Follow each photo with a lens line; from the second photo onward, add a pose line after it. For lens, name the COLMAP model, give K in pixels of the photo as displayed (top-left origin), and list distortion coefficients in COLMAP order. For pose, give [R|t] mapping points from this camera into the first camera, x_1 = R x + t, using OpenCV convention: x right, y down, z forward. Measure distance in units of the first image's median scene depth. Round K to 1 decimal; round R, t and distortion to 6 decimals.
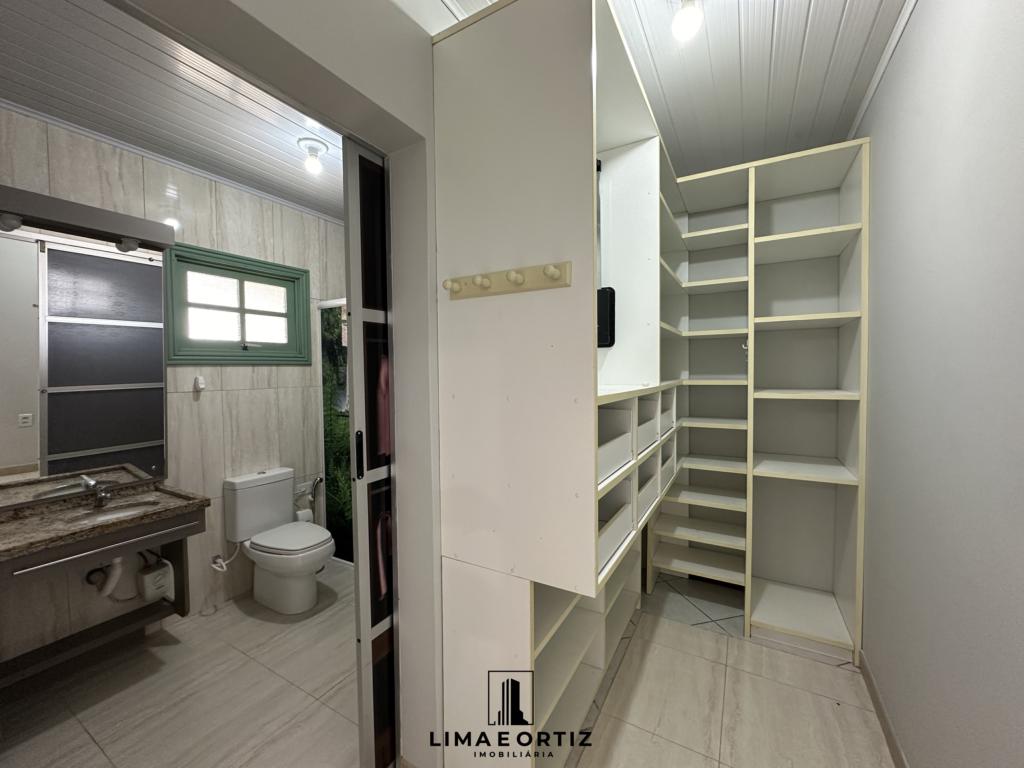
lens RADIAL K [[409.5, 0, 512.3], [0, 409.5, 382.3], [0, 0, 1]] dist [-0.003660, 0.000973]
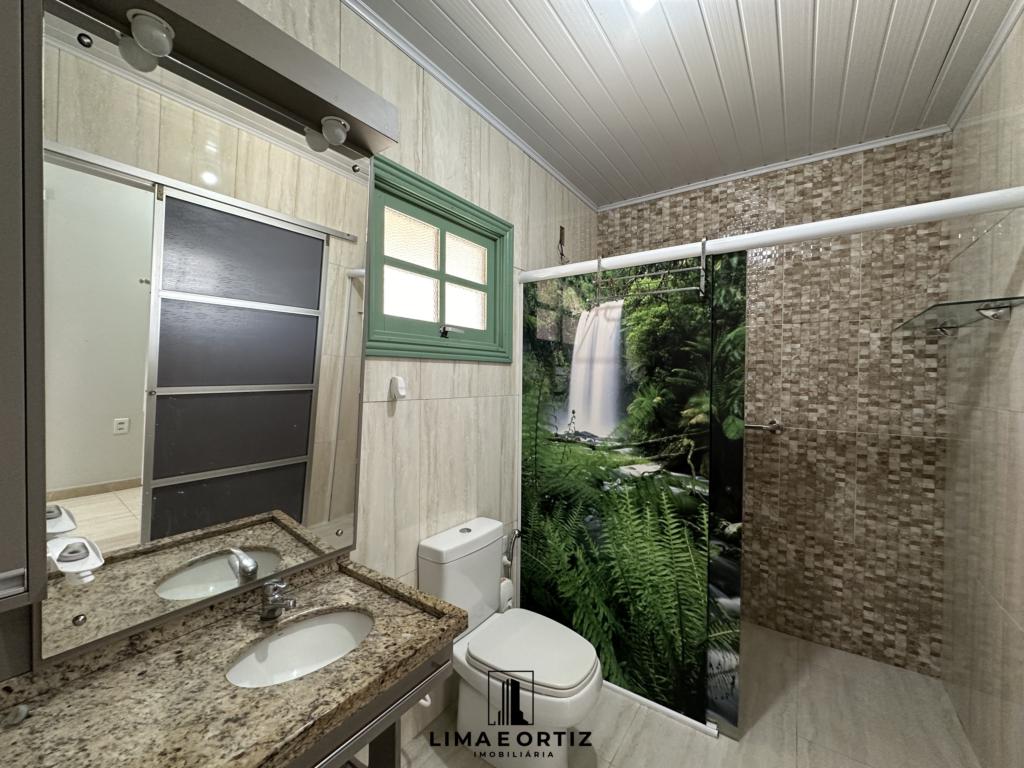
lens RADIAL K [[409.5, 0, 512.3], [0, 409.5, 382.3], [0, 0, 1]] dist [-0.003660, 0.000973]
pose [[0.995421, 0.022180, -0.092978, -0.473610], [-0.024037, 0.999532, -0.018897, 0.001791], [0.092516, 0.021045, 0.995489, 0.358576]]
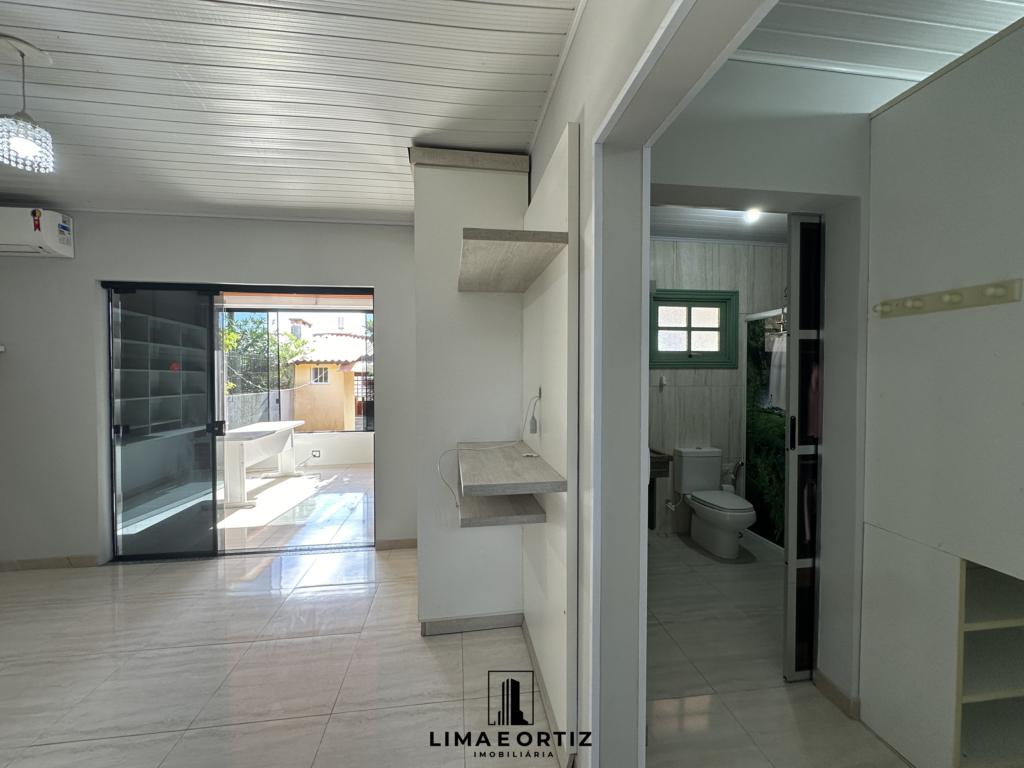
lens RADIAL K [[409.5, 0, 512.3], [0, 409.5, 382.3], [0, 0, 1]] dist [-0.003660, 0.000973]
pose [[0.610205, 0.028202, -0.791742, 0.073035], [-0.031108, 0.999448, 0.011625, 0.007013], [0.791633, 0.017536, 0.610746, -0.307680]]
